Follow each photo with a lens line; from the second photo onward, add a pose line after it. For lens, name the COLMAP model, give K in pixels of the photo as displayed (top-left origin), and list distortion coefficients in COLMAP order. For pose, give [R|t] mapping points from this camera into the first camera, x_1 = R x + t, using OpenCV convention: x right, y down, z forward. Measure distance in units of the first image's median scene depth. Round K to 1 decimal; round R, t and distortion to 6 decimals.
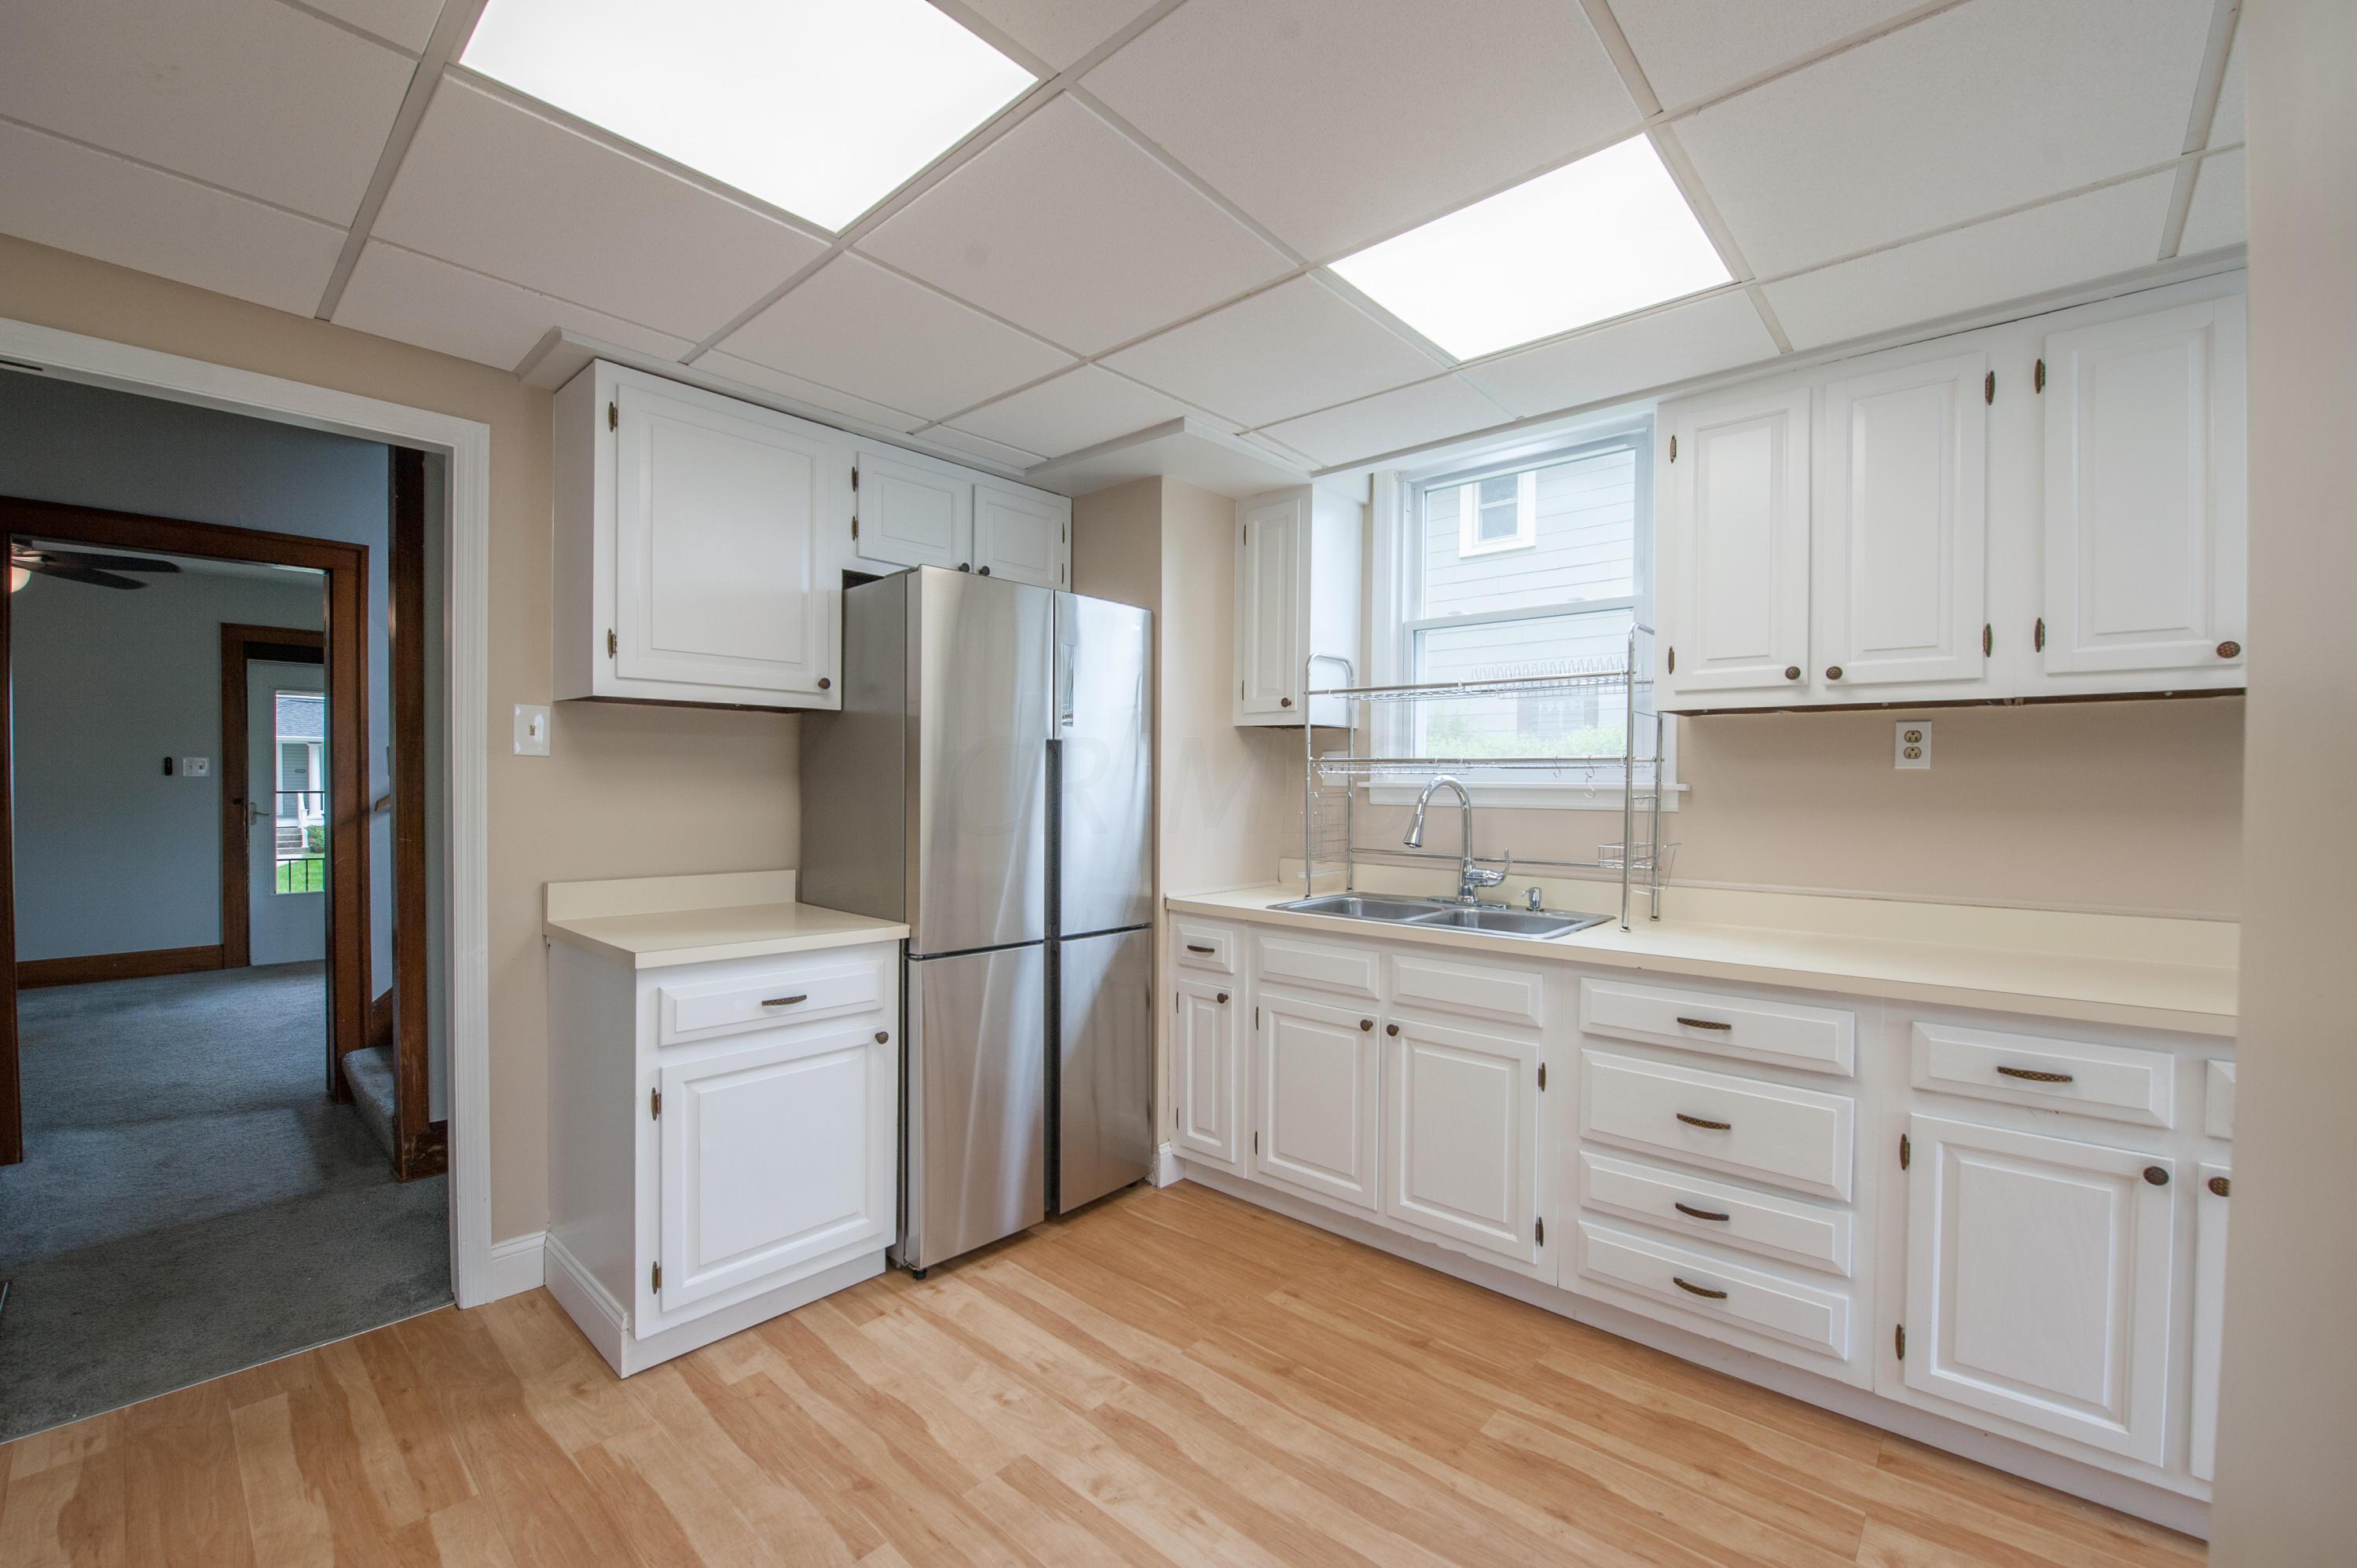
lens RADIAL K [[965.2, 0, 1178.5], [0, 965.2, 784.0], [0, 0, 1]] dist [-0.013725, -0.000059]
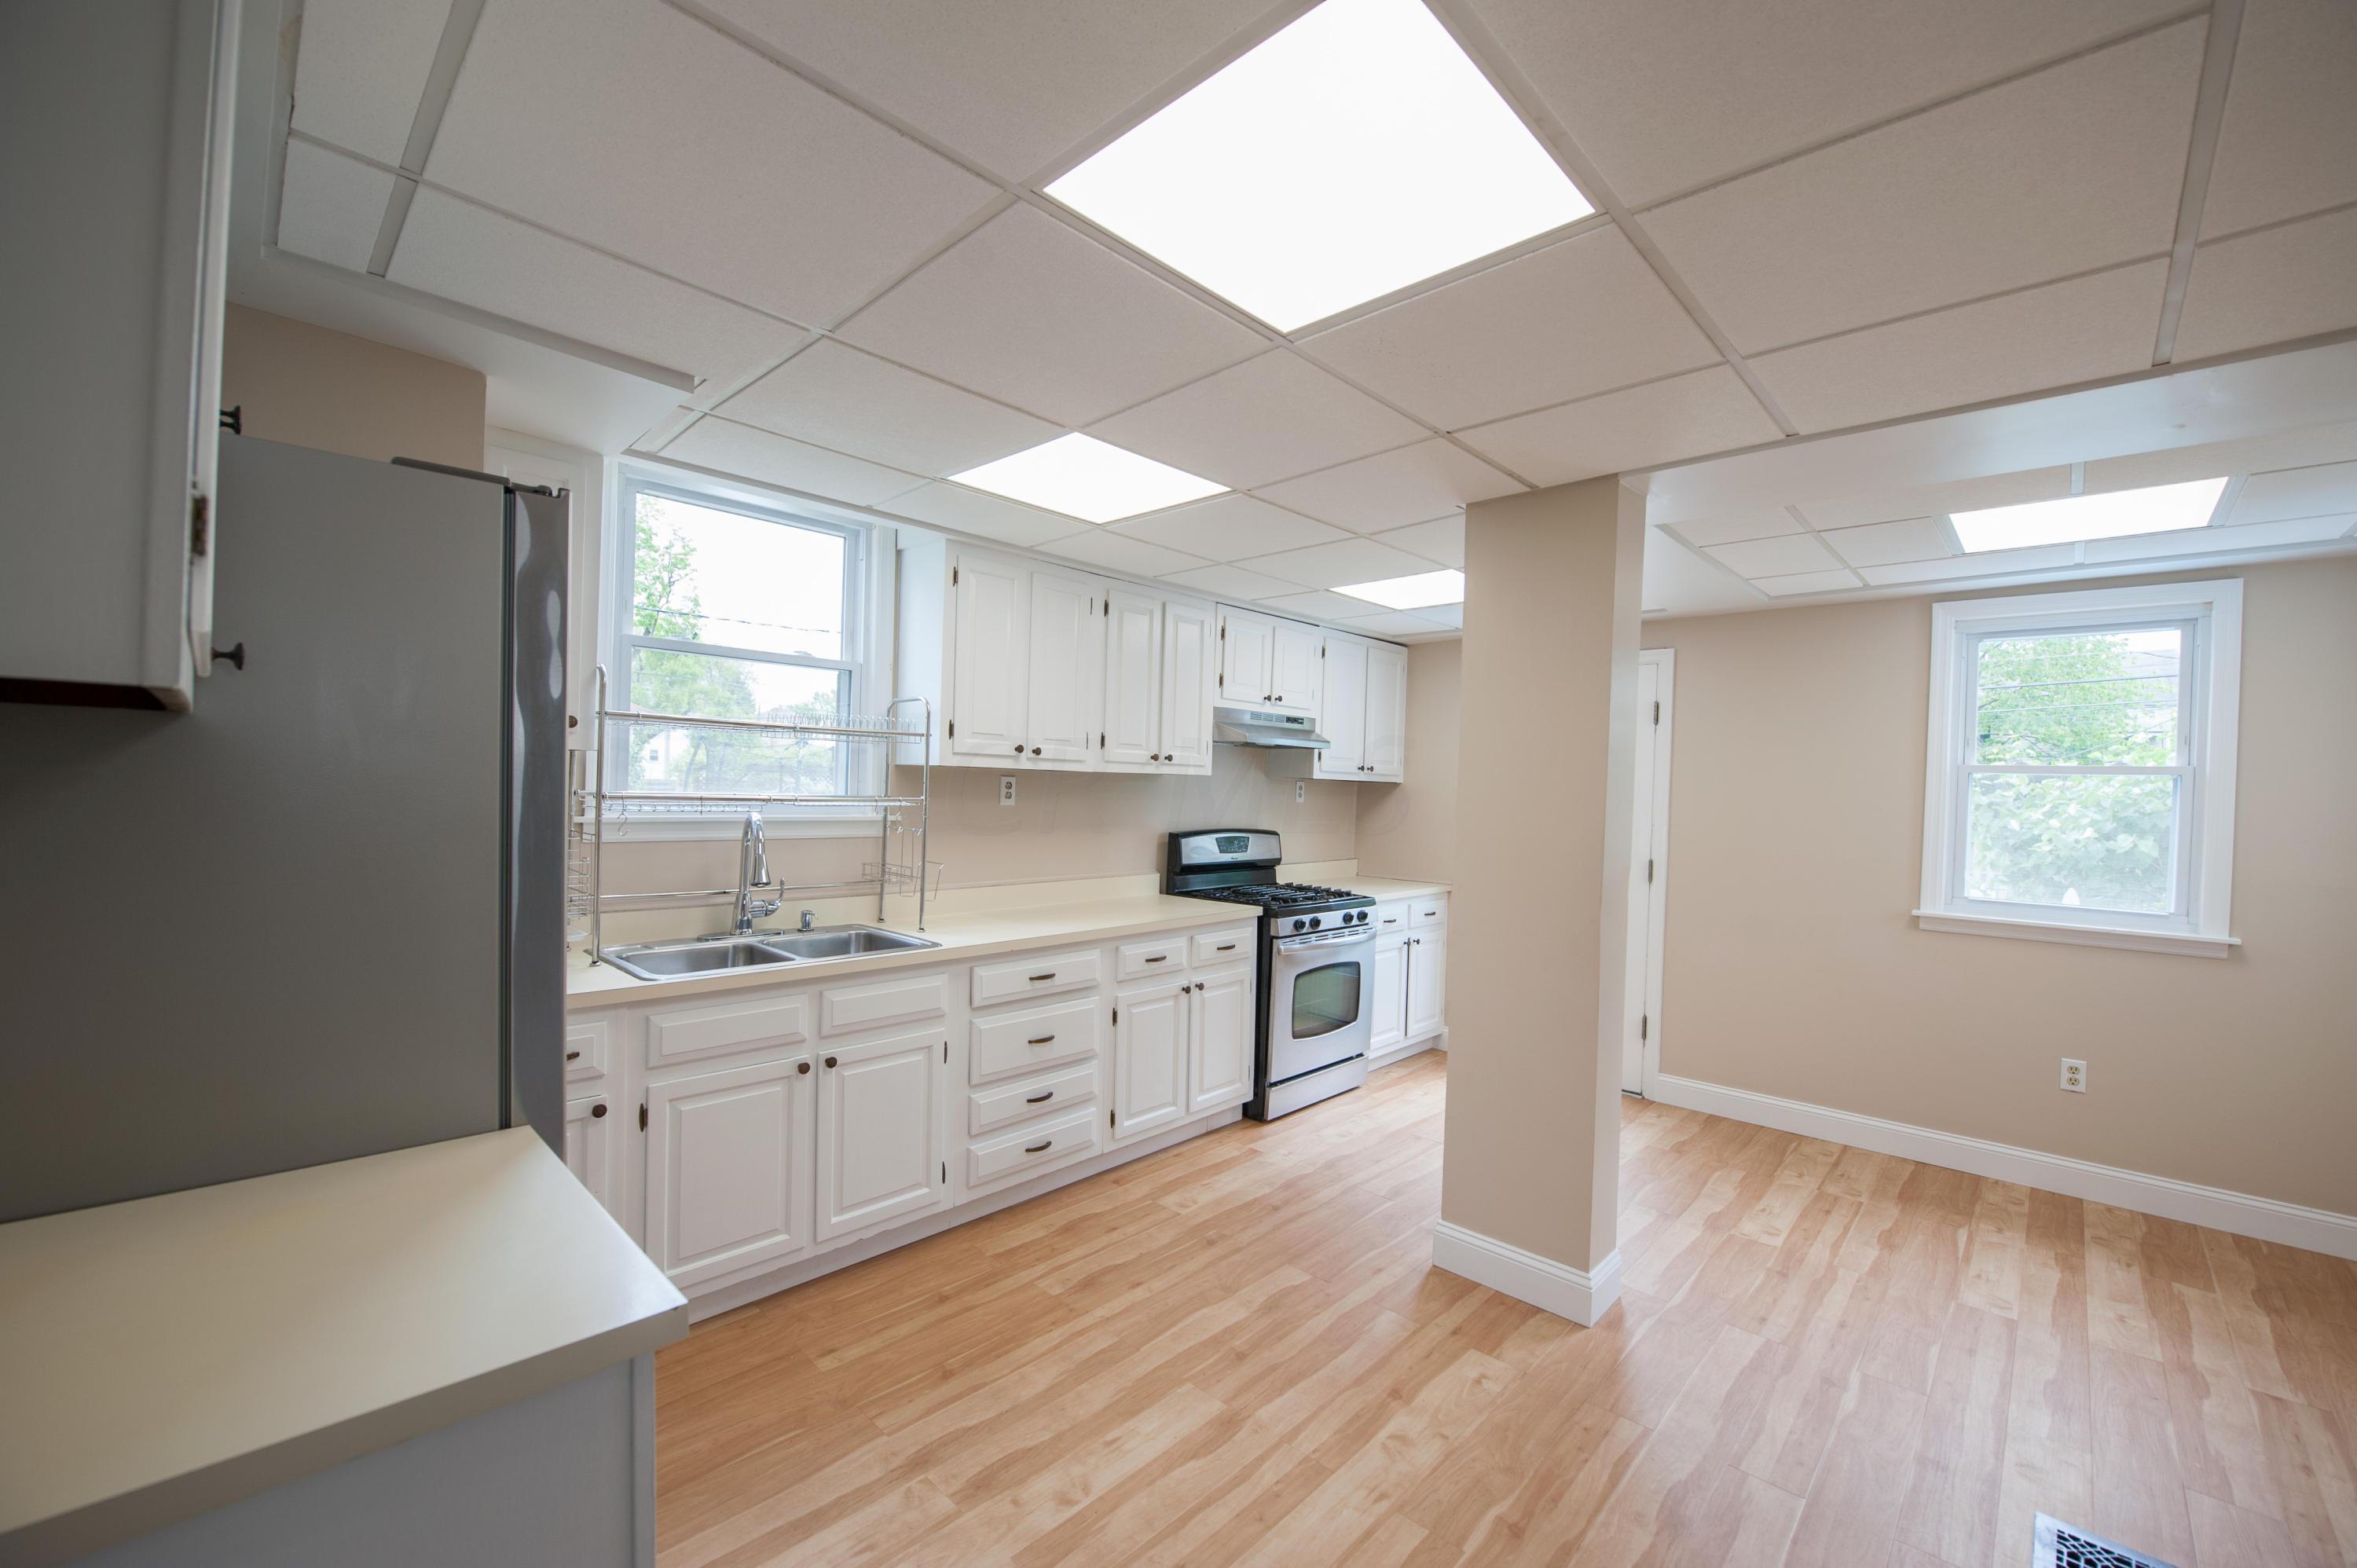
lens RADIAL K [[950.8, 0, 1178.5], [0, 950.8, 784.0], [0, 0, 1]] dist [-0.000015, -0.005017]
pose [[0.033647, -0.005440, 0.999419, -0.919100], [-0.025262, 0.999661, 0.006292, -0.073580], [-0.999114, -0.025459, 0.033498, 0.682663]]
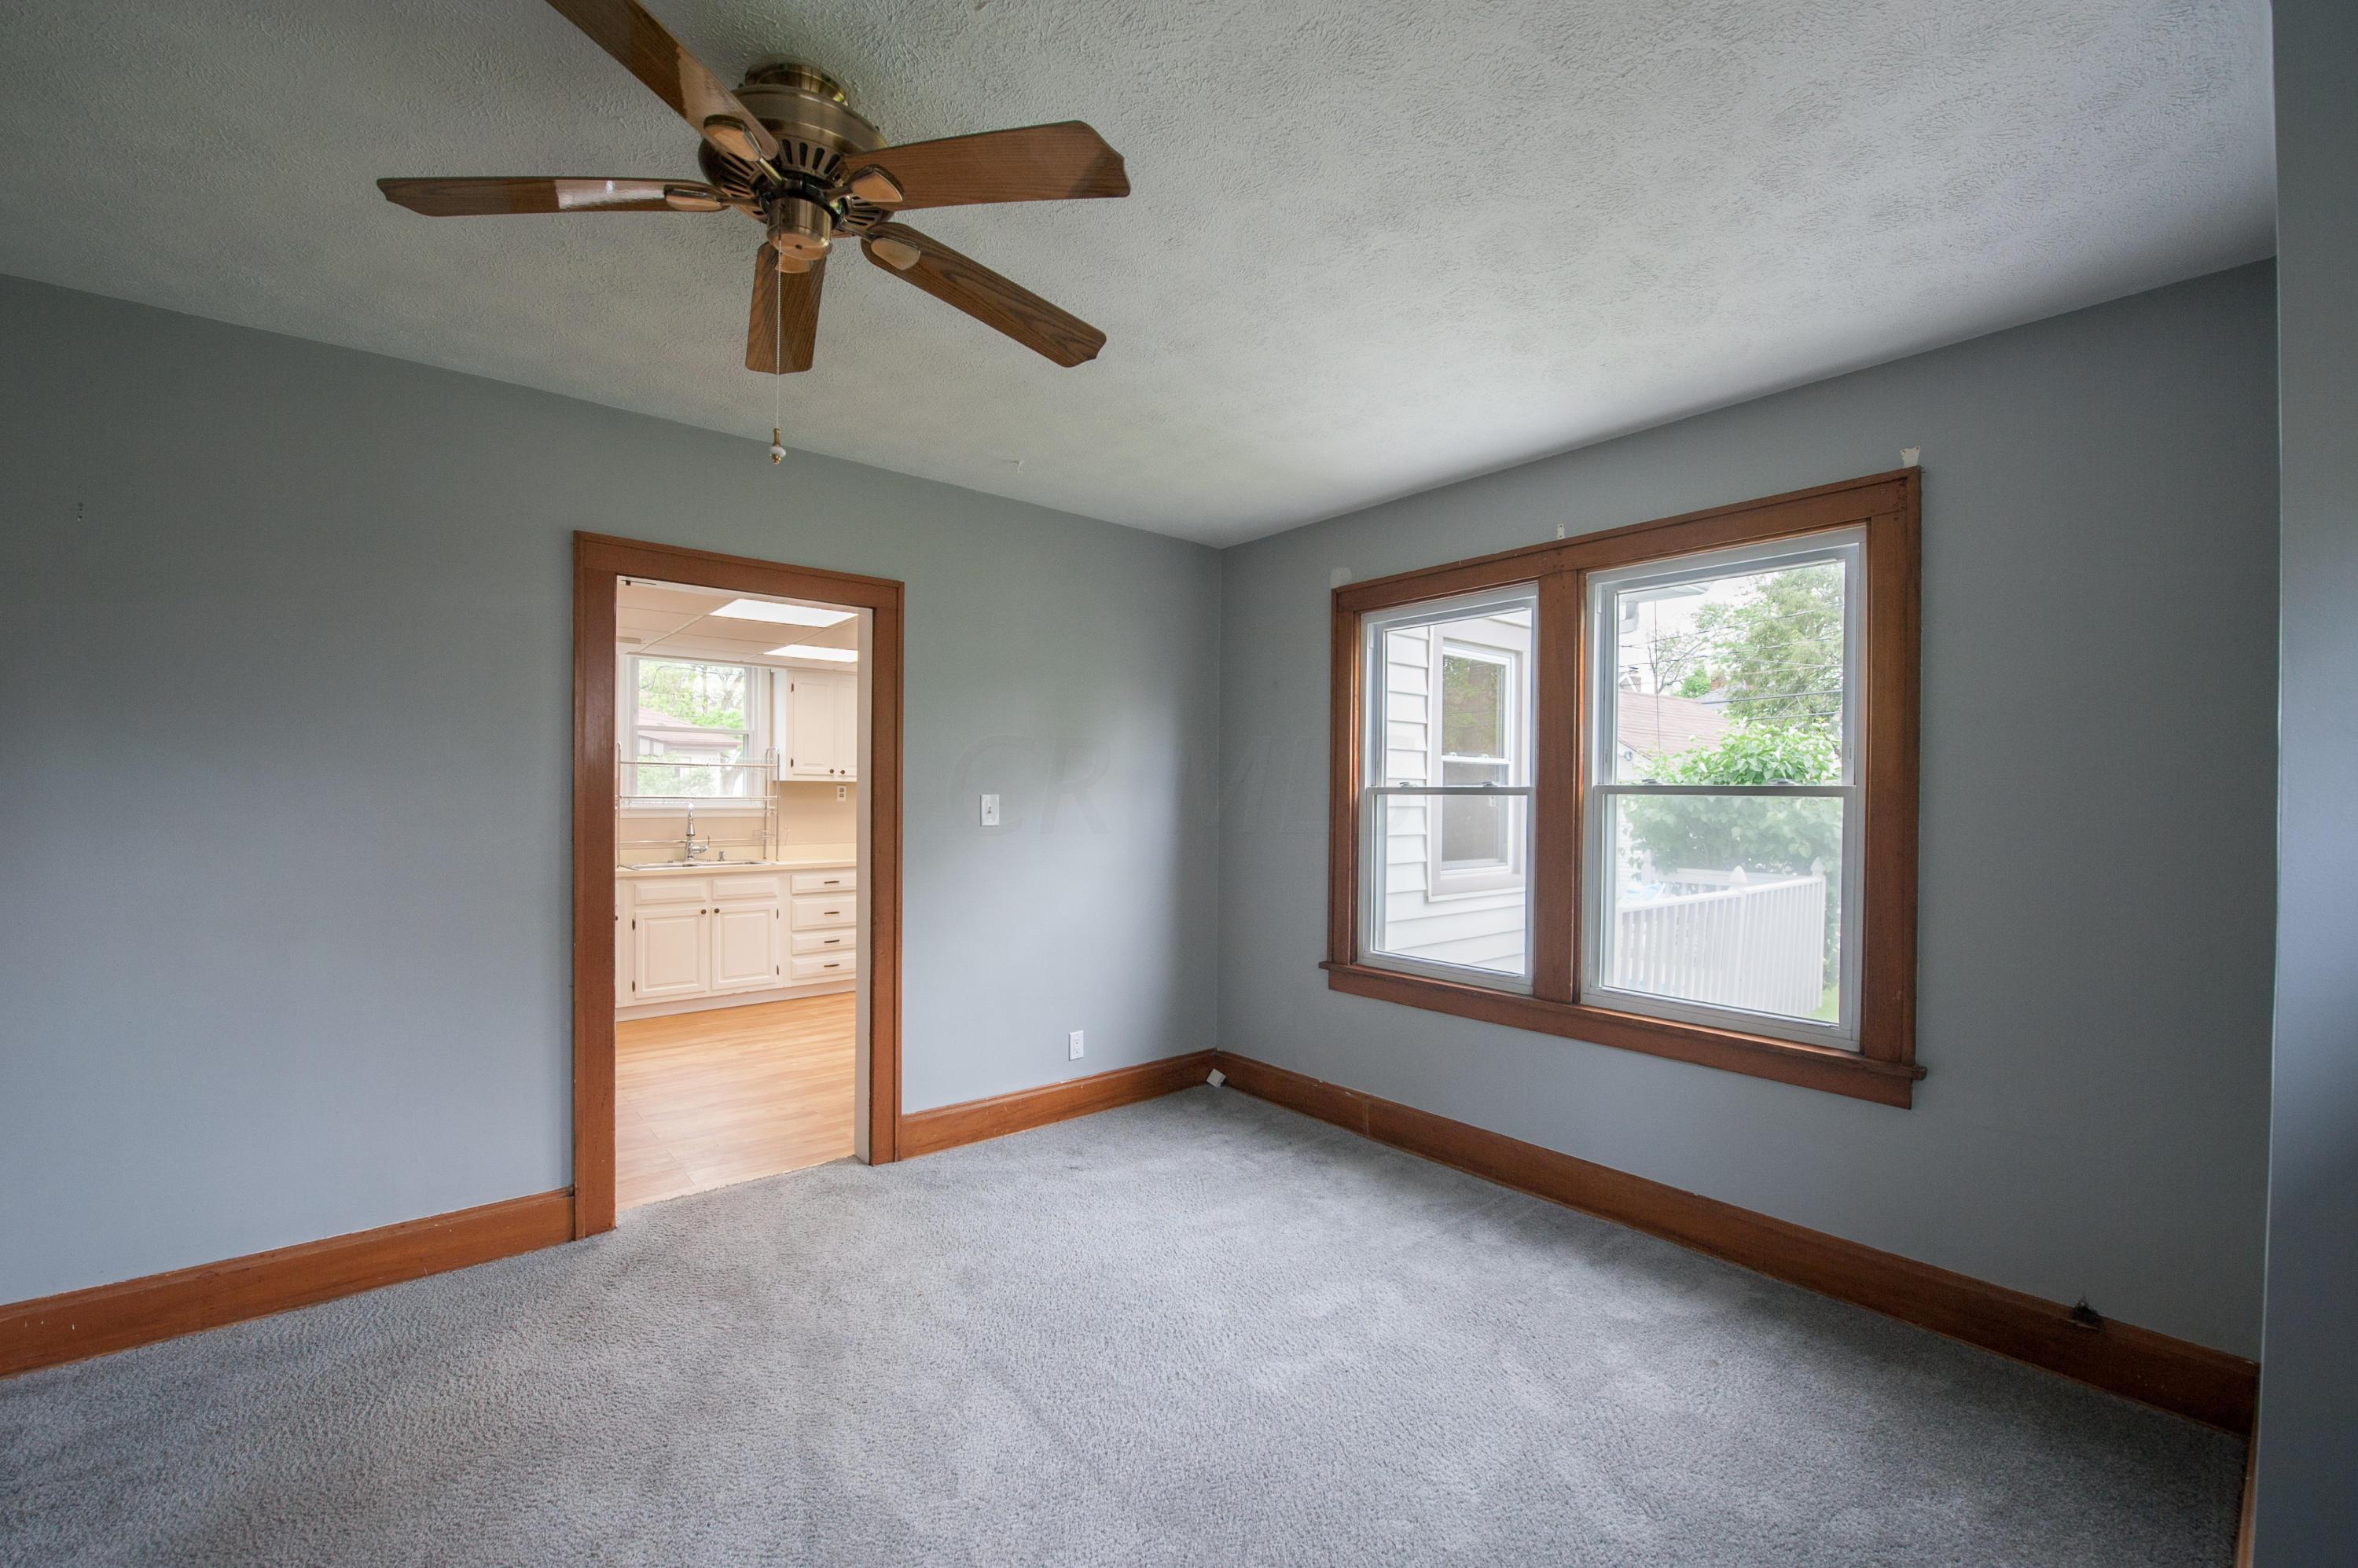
lens RADIAL K [[971.6, 0, 1179.0], [0, 971.6, 784.0], [0, 0, 1]] dist [0.000085, -0.005351]
pose [[0.142854, 0.002609, 0.989740, -2.322276], [-0.002429, 0.999994, -0.002285, -0.068701], [-0.989741, -0.002078, 0.142859, -0.565936]]
